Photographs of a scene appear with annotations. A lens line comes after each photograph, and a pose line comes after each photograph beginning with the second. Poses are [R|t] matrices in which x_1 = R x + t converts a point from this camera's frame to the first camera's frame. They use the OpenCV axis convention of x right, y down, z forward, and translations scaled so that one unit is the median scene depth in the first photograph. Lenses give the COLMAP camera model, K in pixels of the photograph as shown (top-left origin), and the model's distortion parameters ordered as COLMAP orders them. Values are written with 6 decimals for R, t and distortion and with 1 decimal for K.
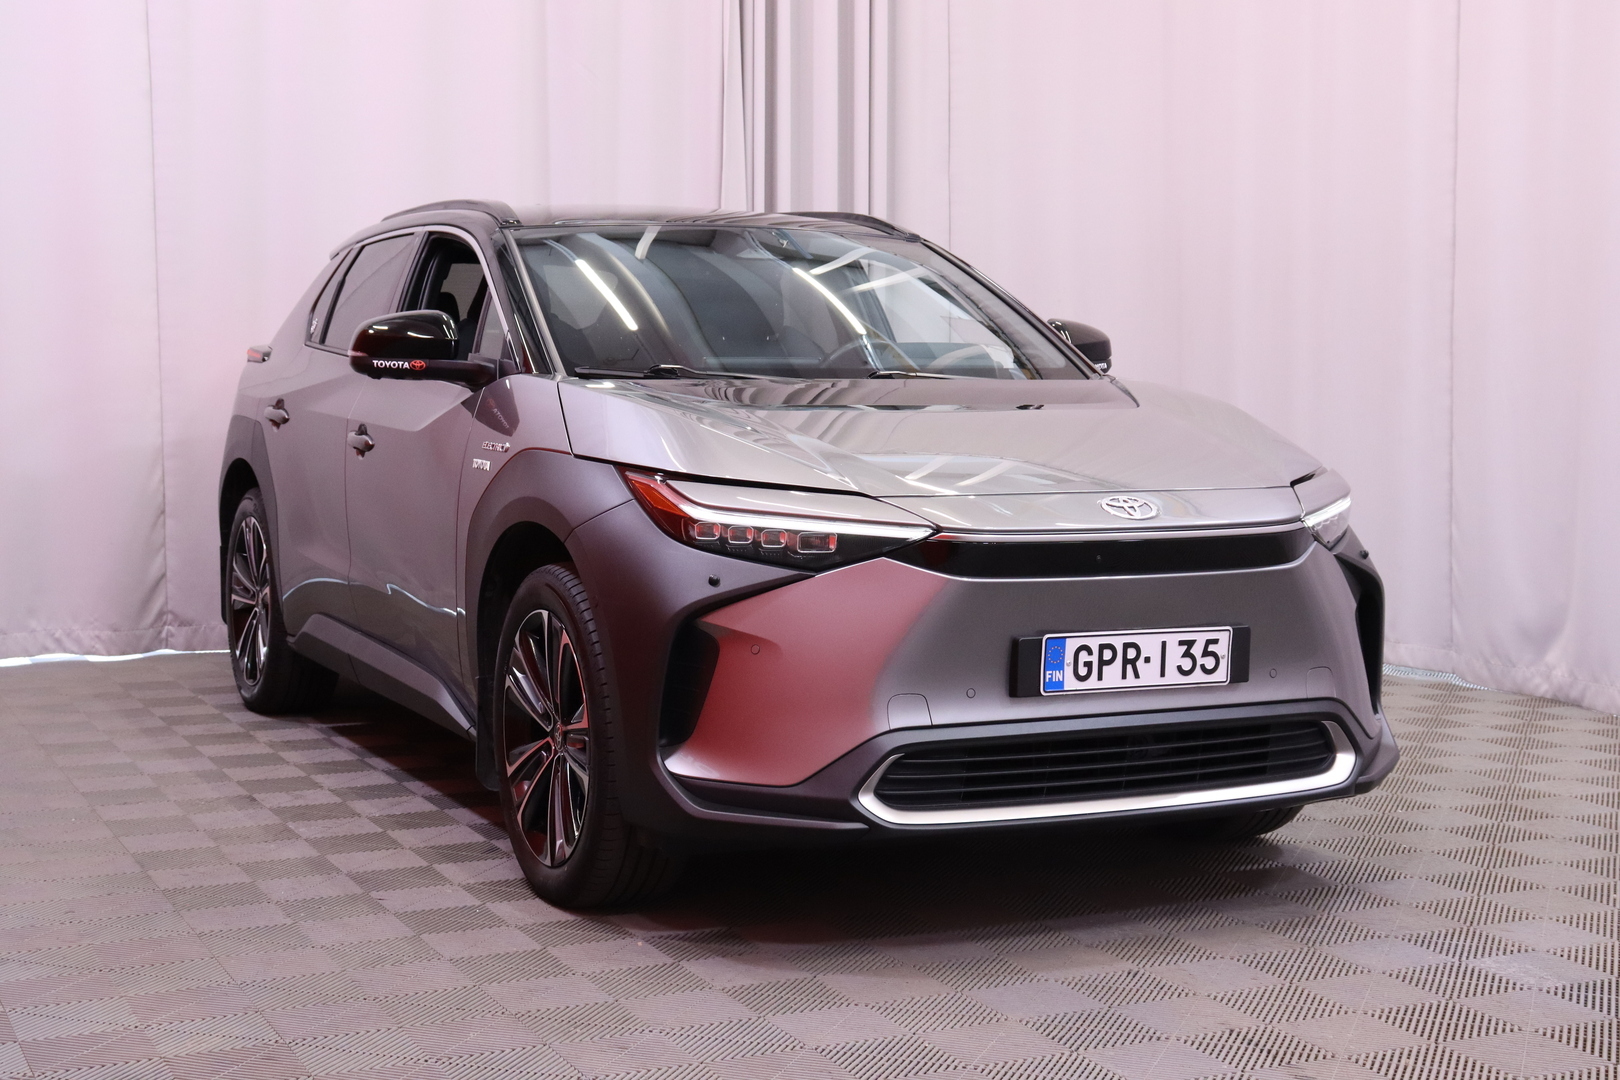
lens RADIAL K [[2367.6, 0, 823.5], [0, 2367.6, 534.2], [0, 0, 1]] dist [0.023044, 0.000000]
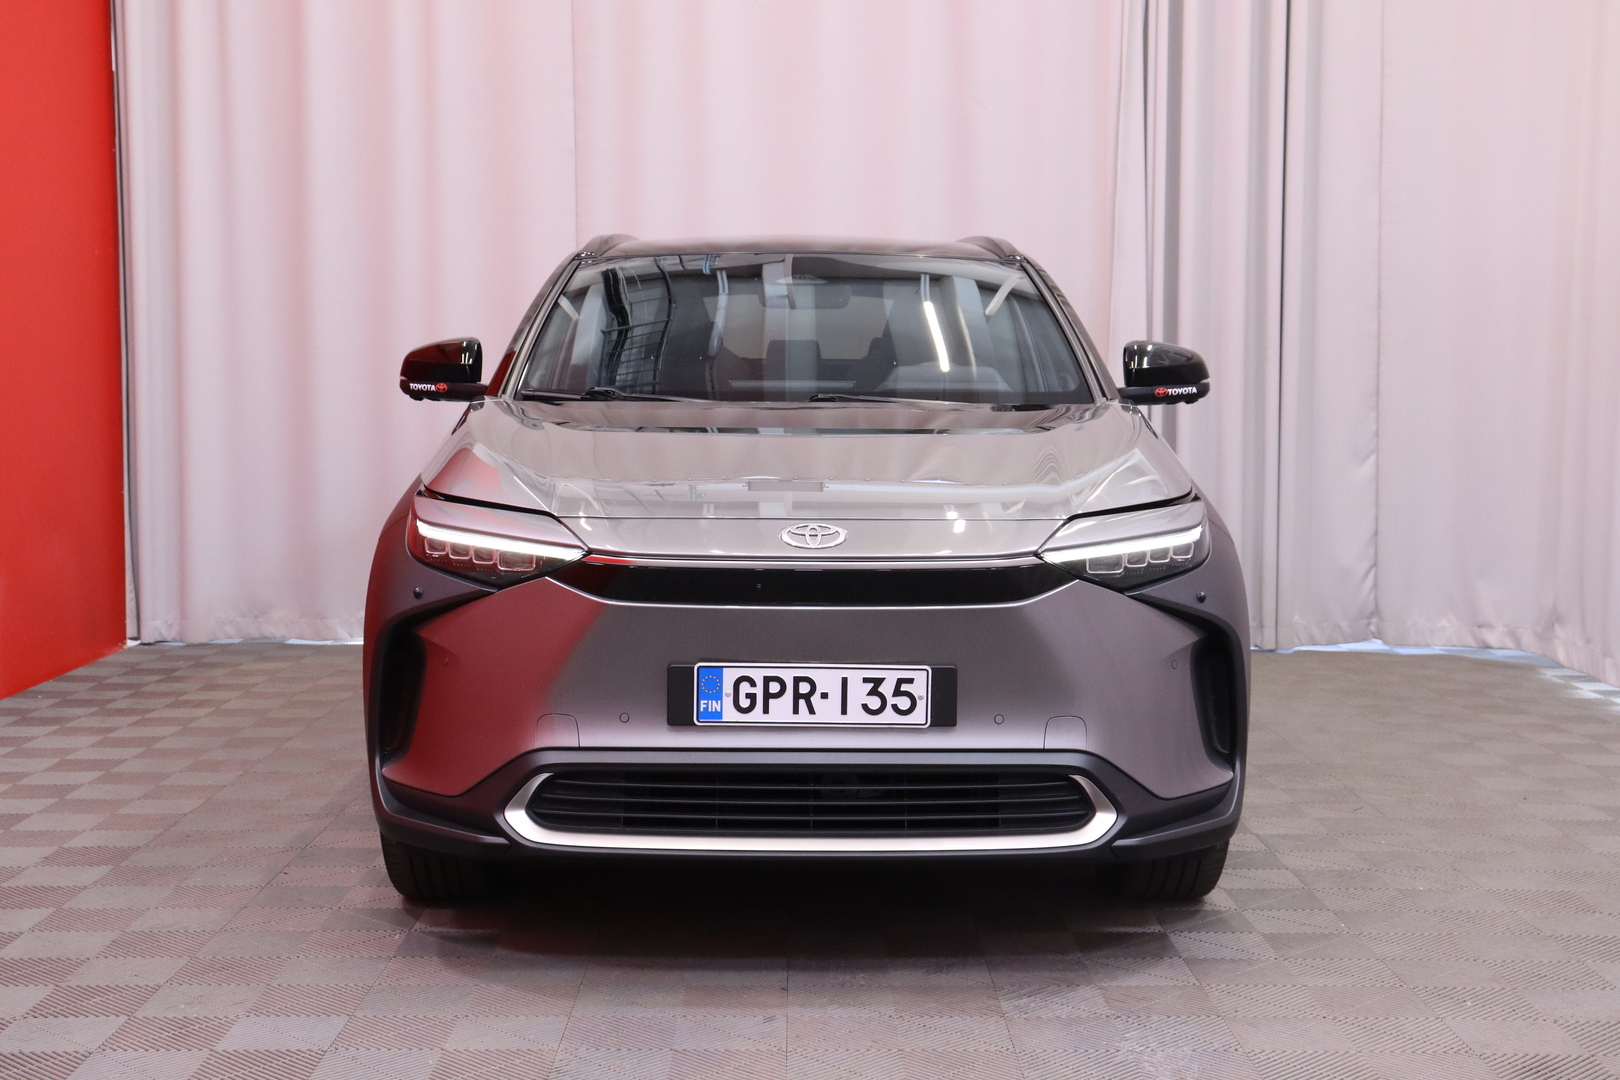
lens RADIAL K [[2195.6, 0, 799.0], [0, 2195.6, 544.6], [0, 0, 1]] dist [0.050457, 0.000000]
pose [[0.902482, 0.032087, -0.429531, 0.506976], [-0.032744, 0.999447, 0.005862, -0.012863], [0.429481, 0.008775, 0.903033, 0.193611]]
